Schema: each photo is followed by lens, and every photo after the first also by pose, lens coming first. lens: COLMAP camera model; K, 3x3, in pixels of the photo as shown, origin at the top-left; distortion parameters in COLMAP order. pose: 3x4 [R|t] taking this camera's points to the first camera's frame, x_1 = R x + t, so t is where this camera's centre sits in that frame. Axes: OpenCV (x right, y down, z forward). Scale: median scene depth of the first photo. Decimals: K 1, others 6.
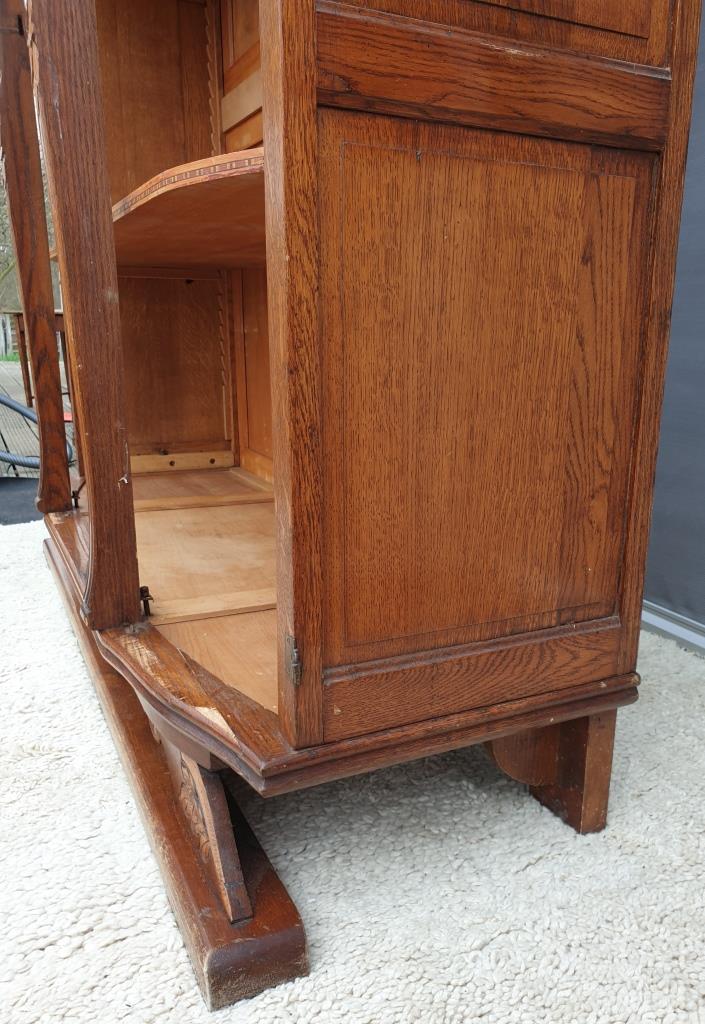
lens RADIAL K [[826.1, 0, 394.0], [0, 826.1, 547.7], [0, 0, 1]] dist [0.007961, 0.016978]
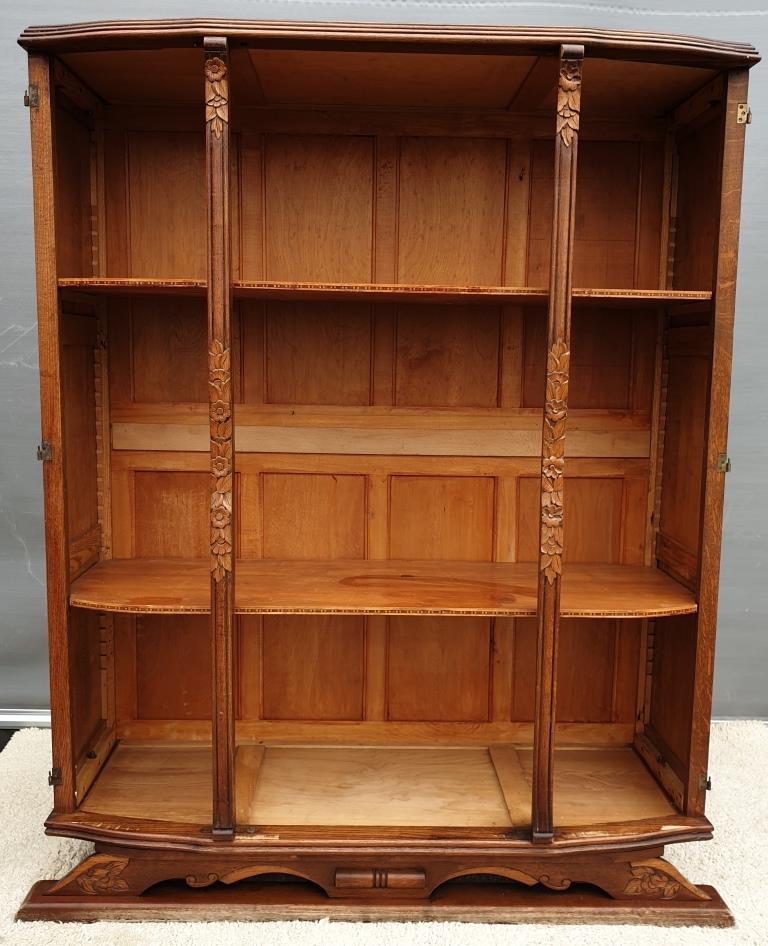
lens RADIAL K [[895.2, 0, 376.3], [0, 895.2, 458.0], [0, 0, 1]] dist [0.023607, 0.000000]
pose [[0.433940, -0.113088, 0.893816, -2.367544], [0.226606, 0.973897, 0.013205, -0.894898], [-0.871978, 0.196814, 0.448239, 0.331941]]
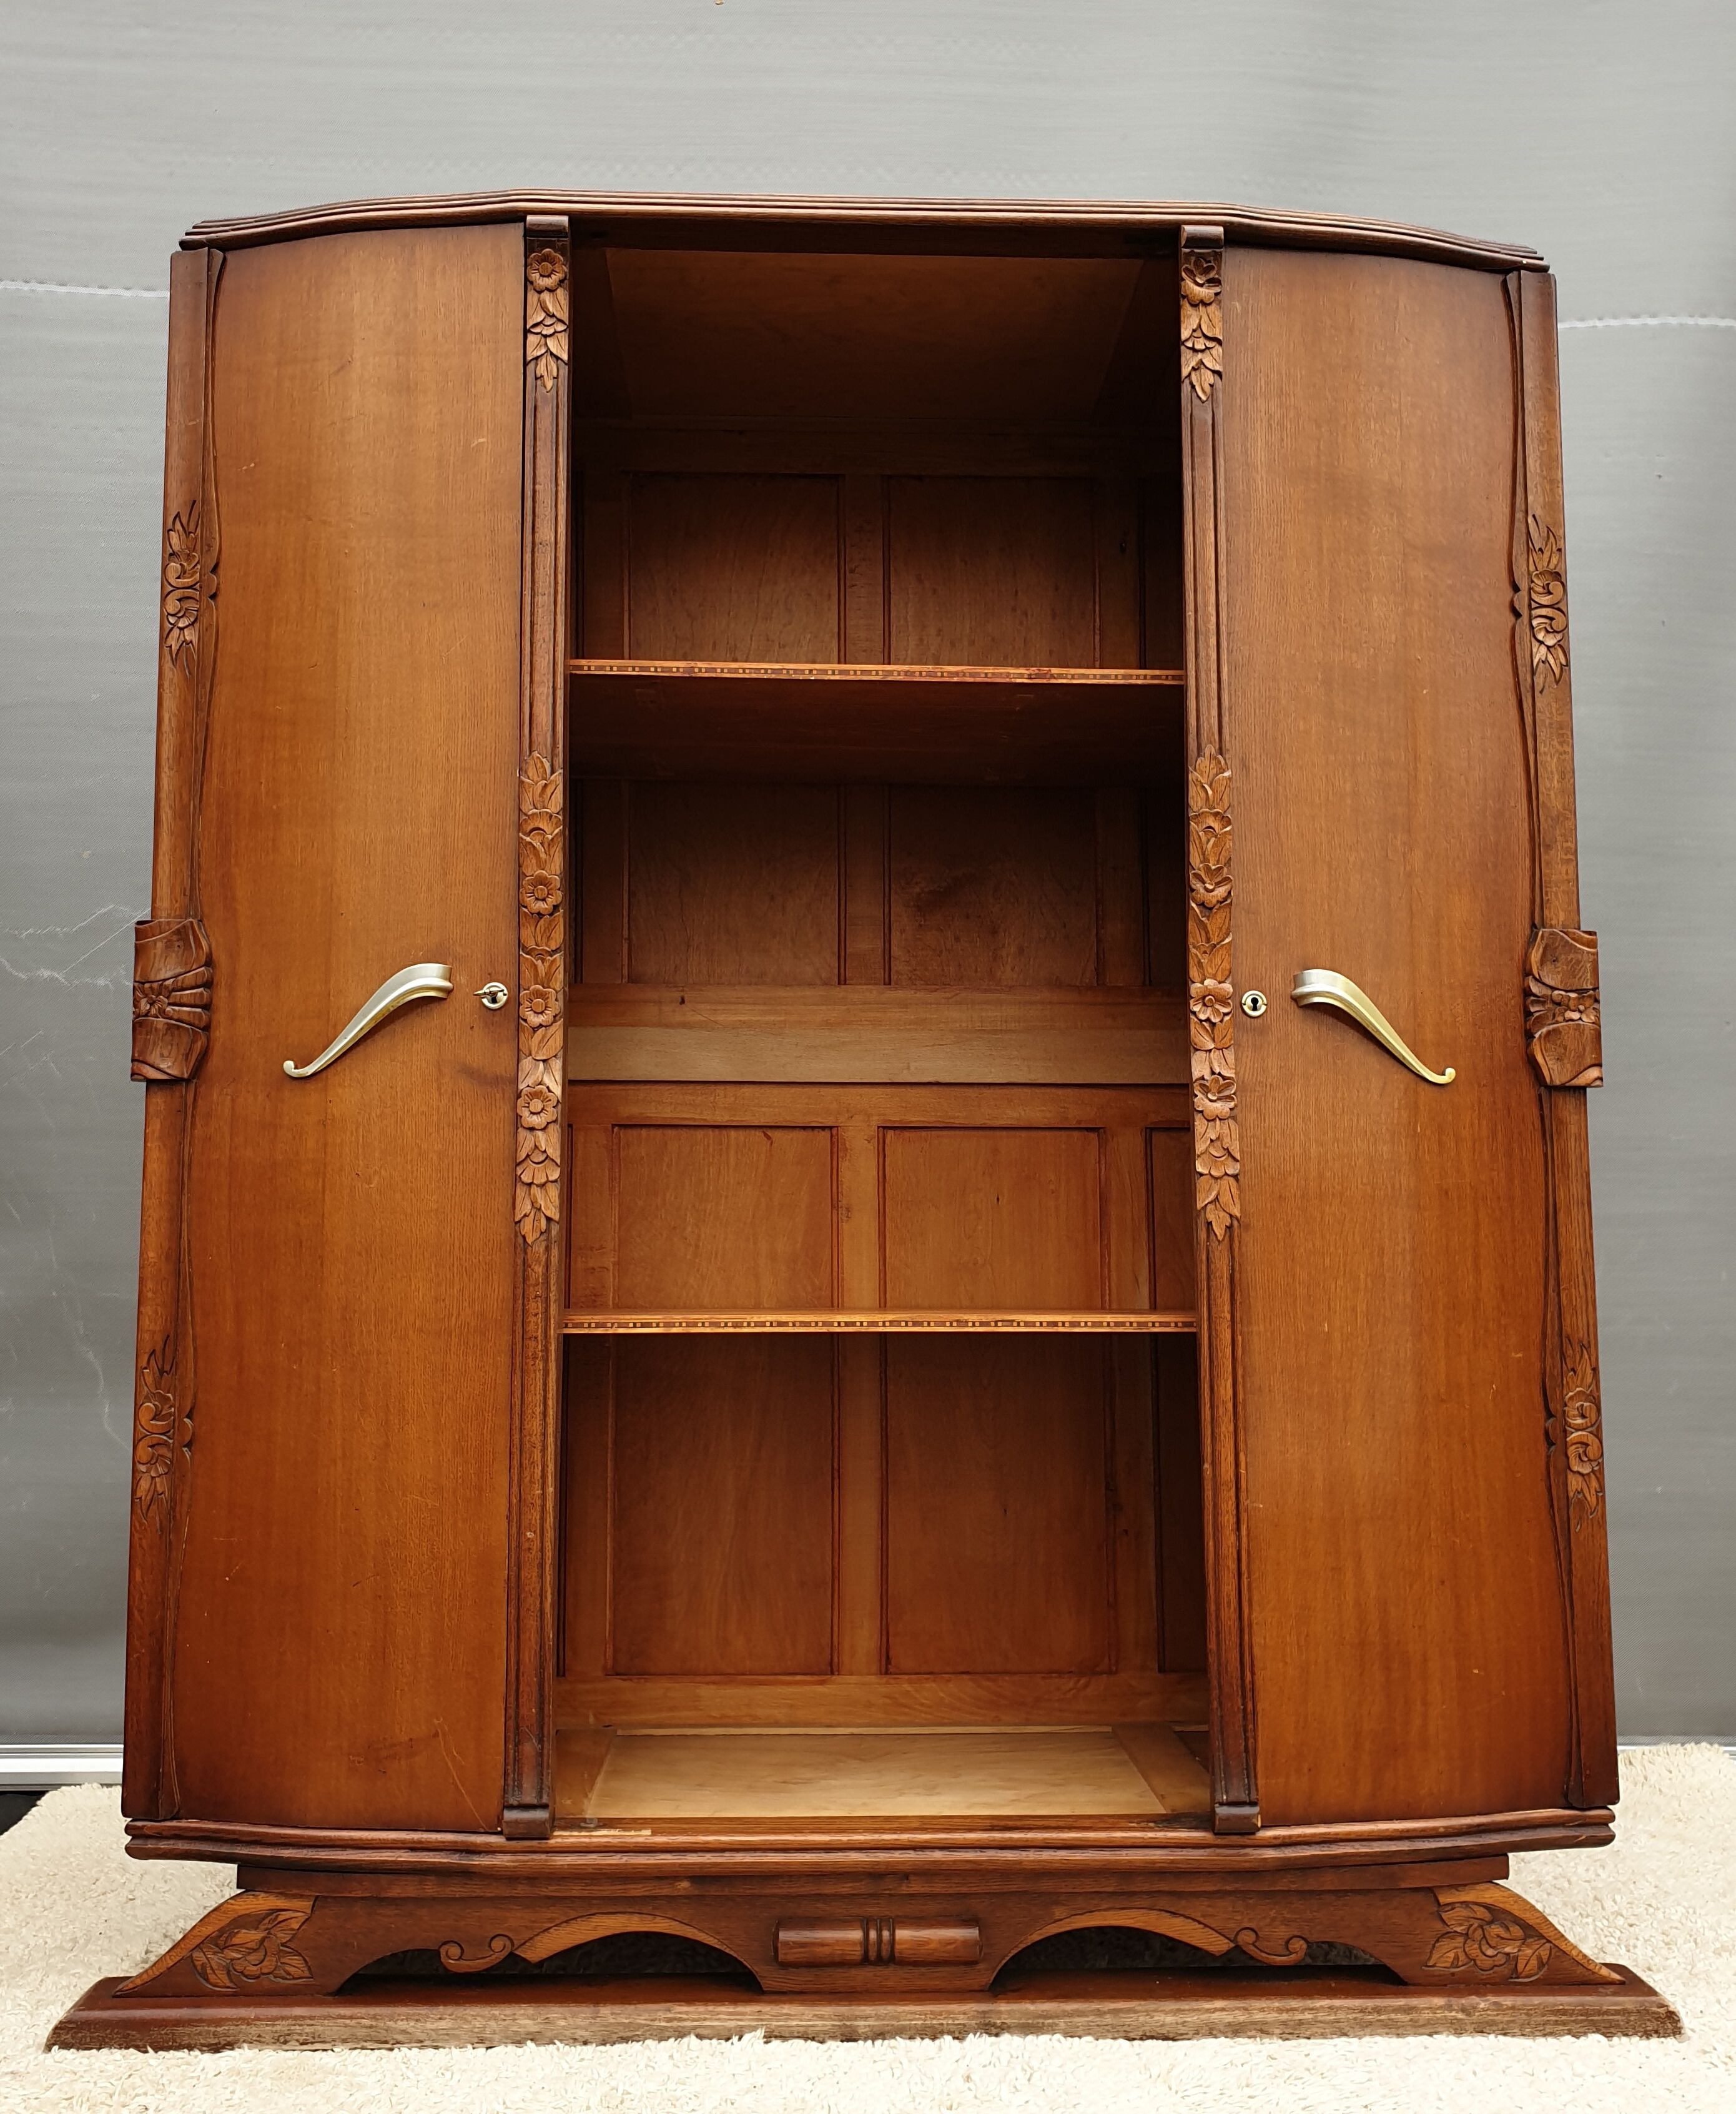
lens RADIAL K [[2002.6, 0, 877.5], [0, 2002.6, 1070.4], [0, 0, 1]] dist [0.023908, 0.000000]
pose [[0.418573, 0.082674, 0.904412, -2.567116], [0.244680, 0.948759, -0.199969, -0.328217], [-0.874602, 0.304993, 0.376897, 0.400537]]
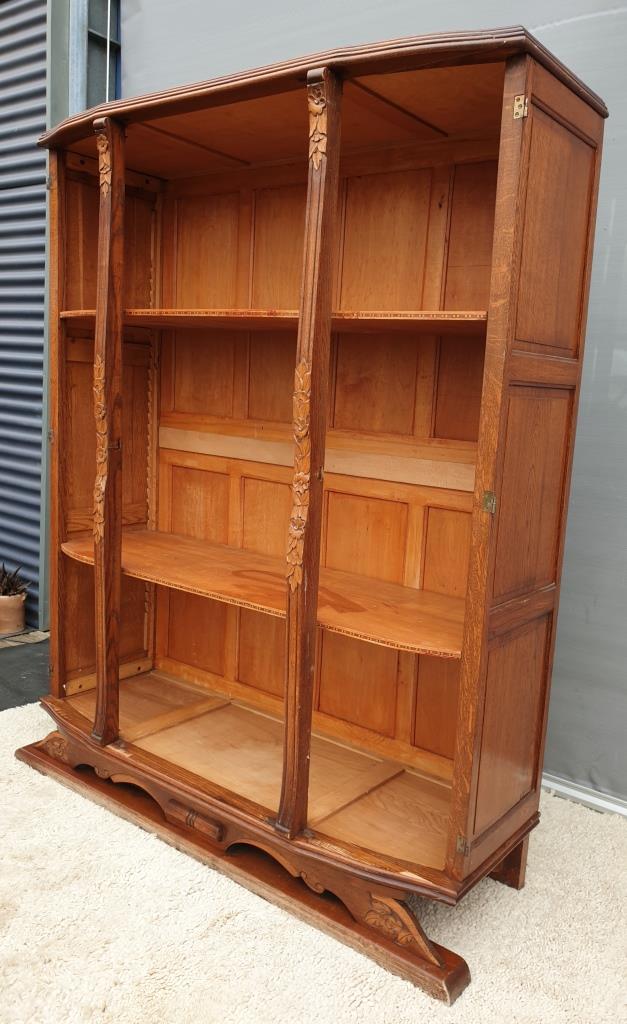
lens RADIAL K [[812.0, 0, 353.8], [0, 812.0, 512.1], [0, 0, 1]] dist [0.046683, -0.051029]
pose [[0.893387, -0.029726, 0.448303, -1.143689], [0.072131, 0.994355, -0.077810, -0.528973], [-0.443460, 0.101851, 0.890488, -0.863375]]
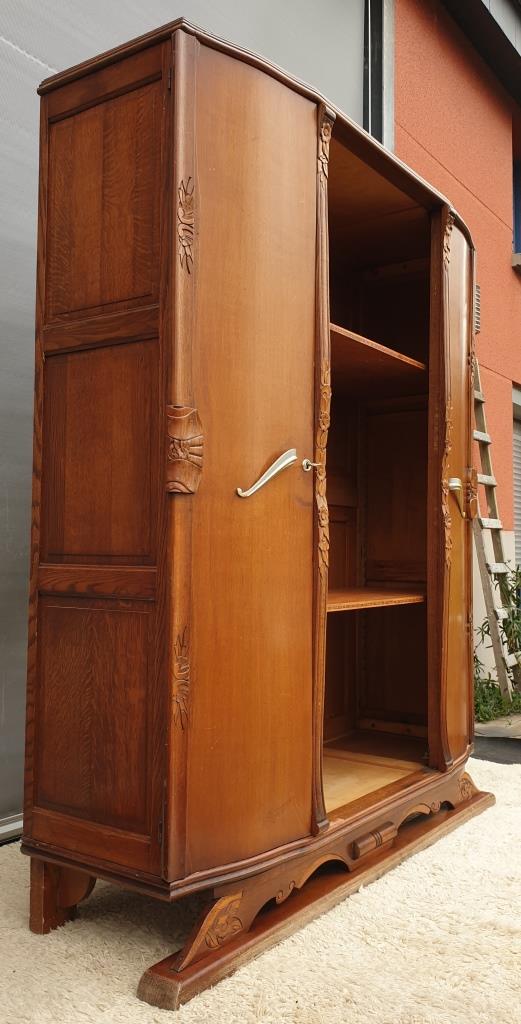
lens RADIAL K [[849.3, 0, 278.3], [0, 849.3, 513.5], [0, 0, 1]] dist [0.052710, -0.078274]
pose [[-0.473680, 0.015907, 0.880553, -2.534103], [0.214252, 0.971880, 0.097696, -1.055552], [-0.854239, 0.234937, -0.463768, 2.630015]]
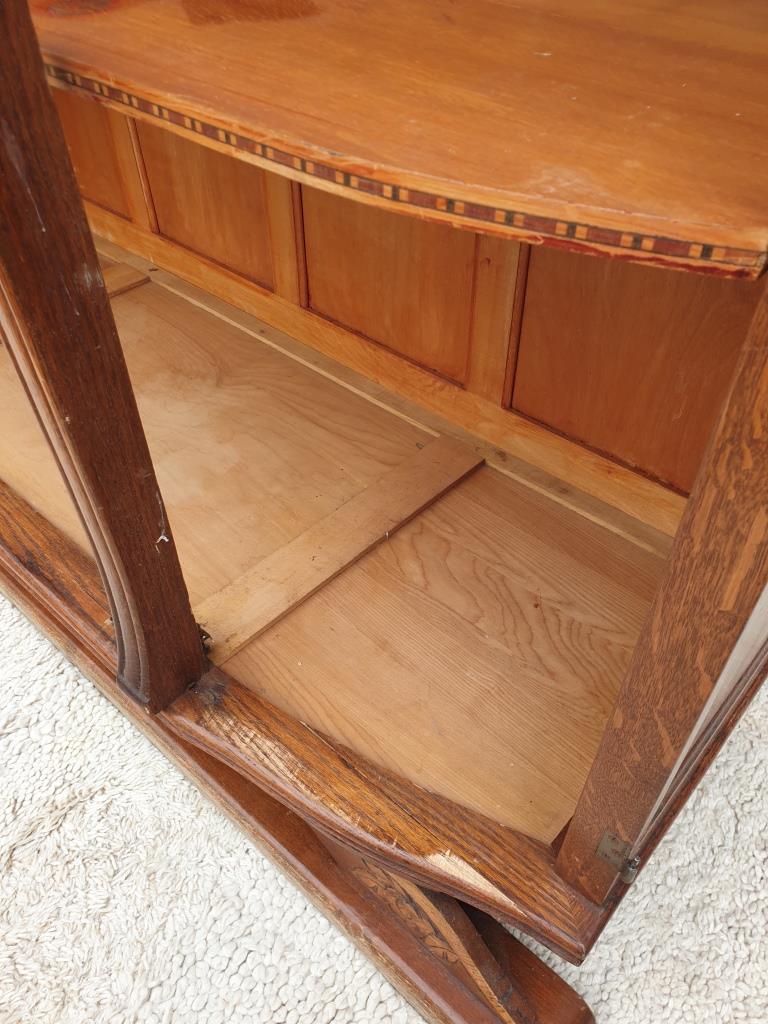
lens RADIAL K [[793.4, 0, 398.3], [0, 793.4, 519.9], [0, 0, 1]] dist [0.035371, -0.024426]
pose [[0.929927, -0.256858, 0.263172, -0.336478], [0.095519, 0.859787, 0.501640, -0.409061], [-0.355122, -0.441350, 0.824074, 0.469051]]
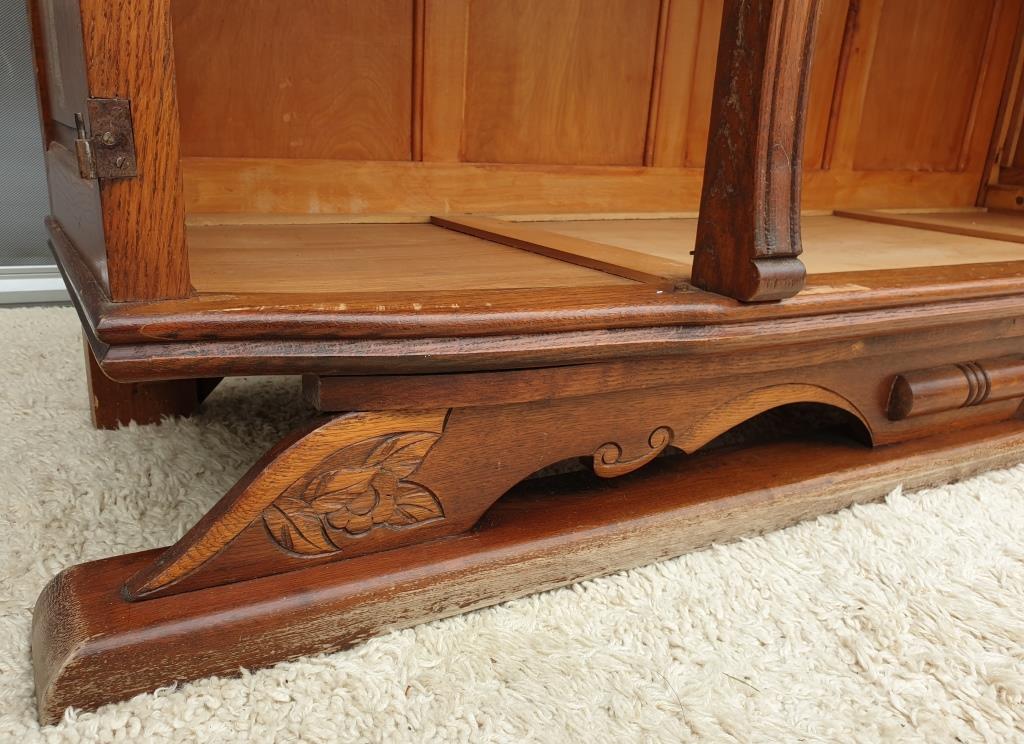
lens RADIAL K [[848.7, 0, 493.6], [0, 848.7, 388.5], [0, 0, 1]] dist [-0.002793, 0.006065]
pose [[-0.043609, -0.324691, 0.944814, -1.347503], [0.214577, 0.920599, 0.326273, -0.264373], [-0.975733, 0.216963, 0.029525, 1.956086]]
